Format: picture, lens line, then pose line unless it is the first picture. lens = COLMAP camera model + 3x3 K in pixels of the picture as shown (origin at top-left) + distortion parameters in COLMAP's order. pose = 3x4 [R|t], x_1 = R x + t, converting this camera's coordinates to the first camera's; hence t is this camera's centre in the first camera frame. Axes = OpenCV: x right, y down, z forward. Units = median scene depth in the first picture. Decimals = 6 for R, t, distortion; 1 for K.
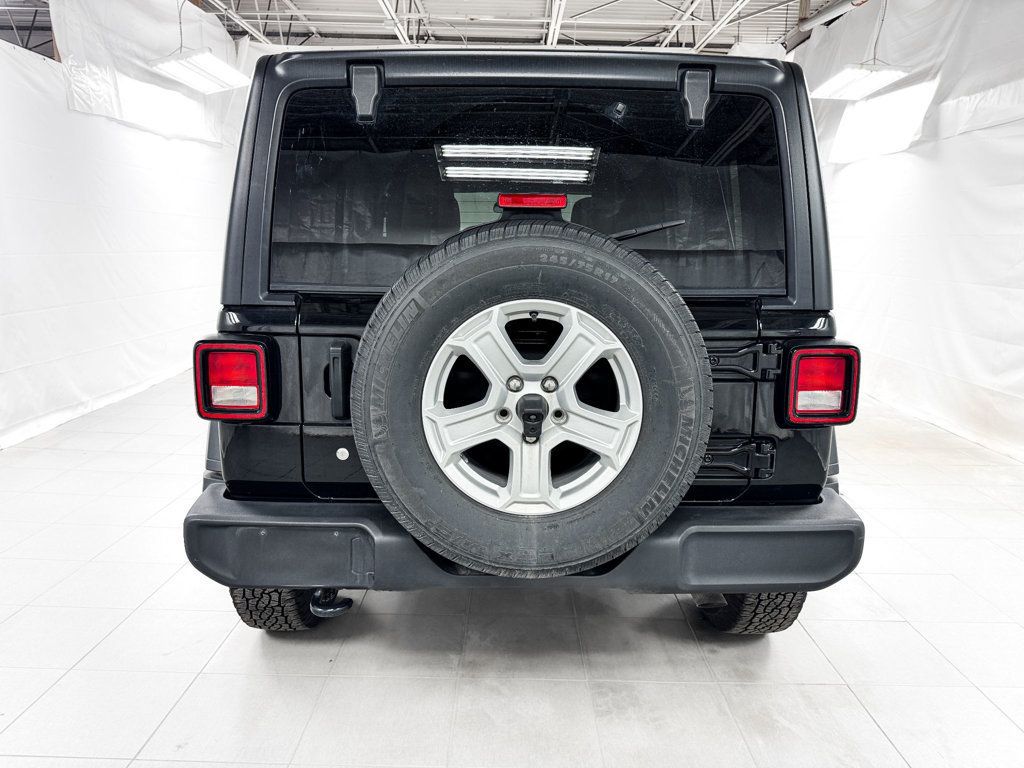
lens RADIAL K [[715.7, 0, 512.0], [0, 715.7, 384.0], [0, 0, 1]] dist [0.066938, -0.001537]
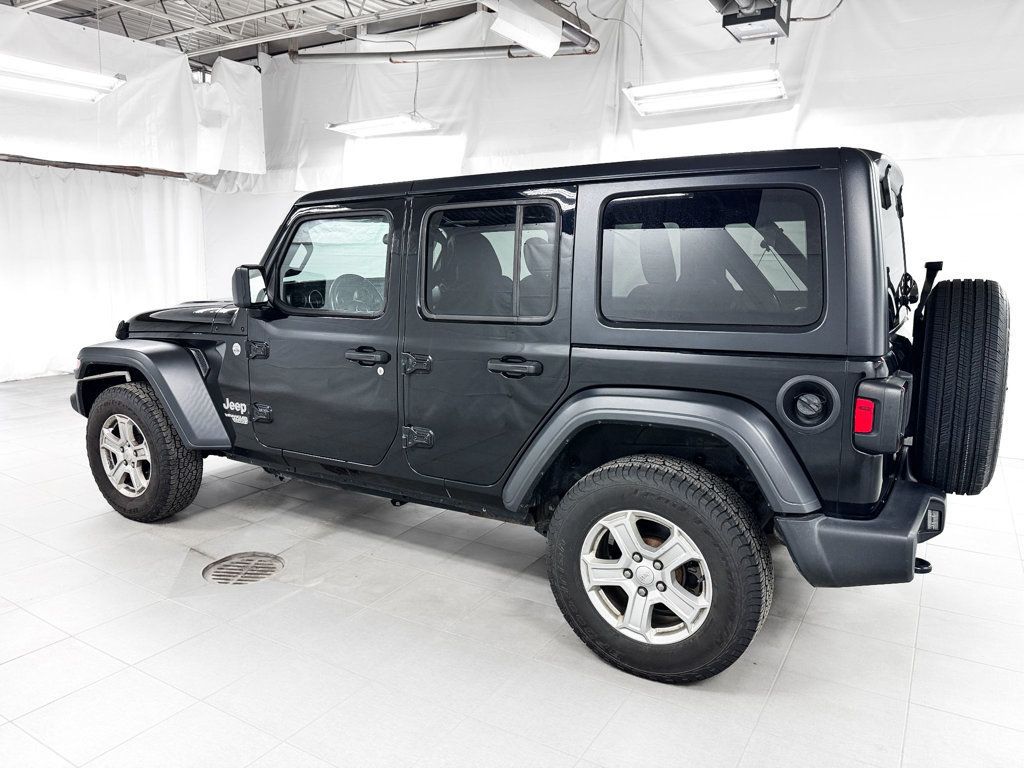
lens RADIAL K [[729.1, 0, 512.0], [0, 729.1, 384.0], [0, 0, 1]] dist [0.036863, -0.001400]
pose [[0.520640, -0.160232, 0.838606, -1.730615], [0.163405, 0.982775, 0.086330, -0.250784], [-0.837993, 0.092086, 0.537854, 0.885951]]
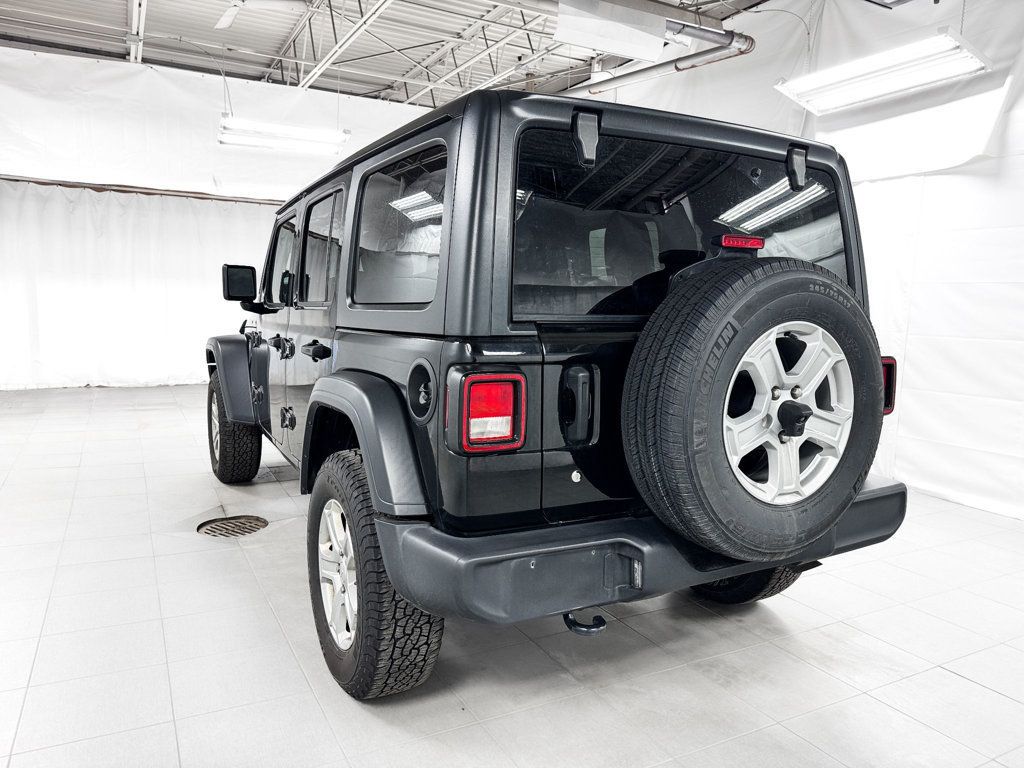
lens RADIAL K [[731.2, 0, 512.0], [0, 731.2, 384.0], [0, 0, 1]] dist [0.070856, -0.003987]
pose [[0.879566, -0.052257, 0.472898, -0.840316], [0.078788, 0.996225, -0.036454, -0.004360], [-0.469208, 0.069322, 0.880363, 0.109841]]
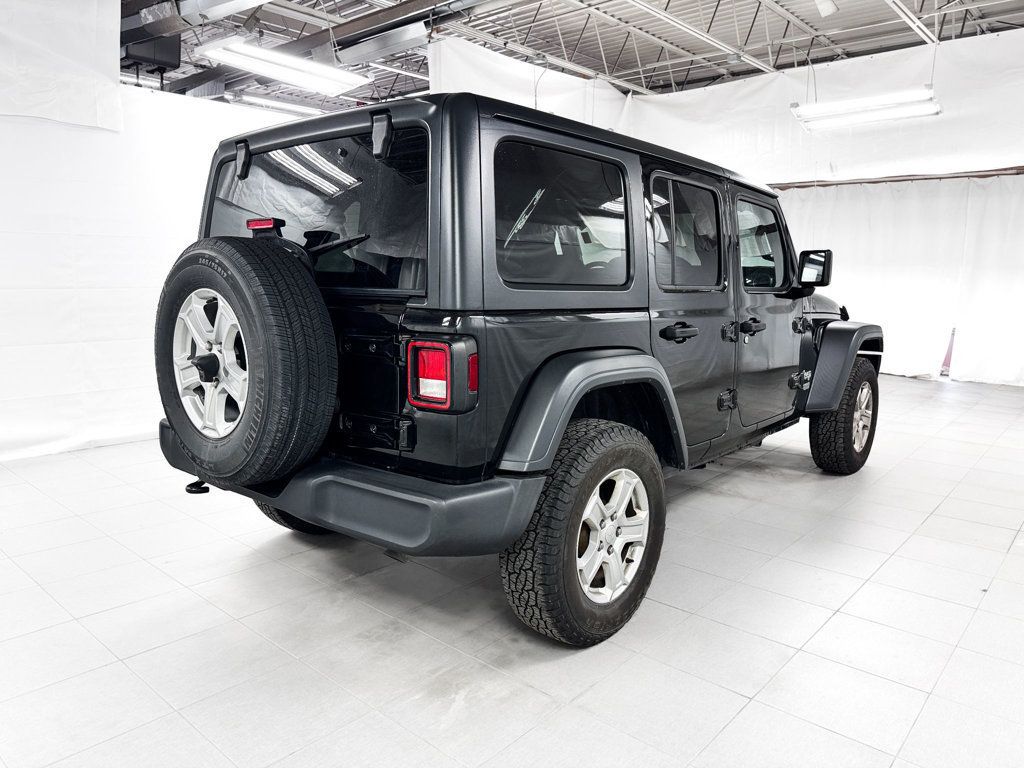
lens RADIAL K [[716.3, 0, 512.0], [0, 716.3, 384.0], [0, 0, 1]] dist [0.130128, -0.001031]
pose [[0.747557, 0.092762, -0.657688, 1.295420], [-0.122457, 0.992473, 0.000791, -0.000360], [0.652811, 0.079947, 0.753290, 0.242194]]
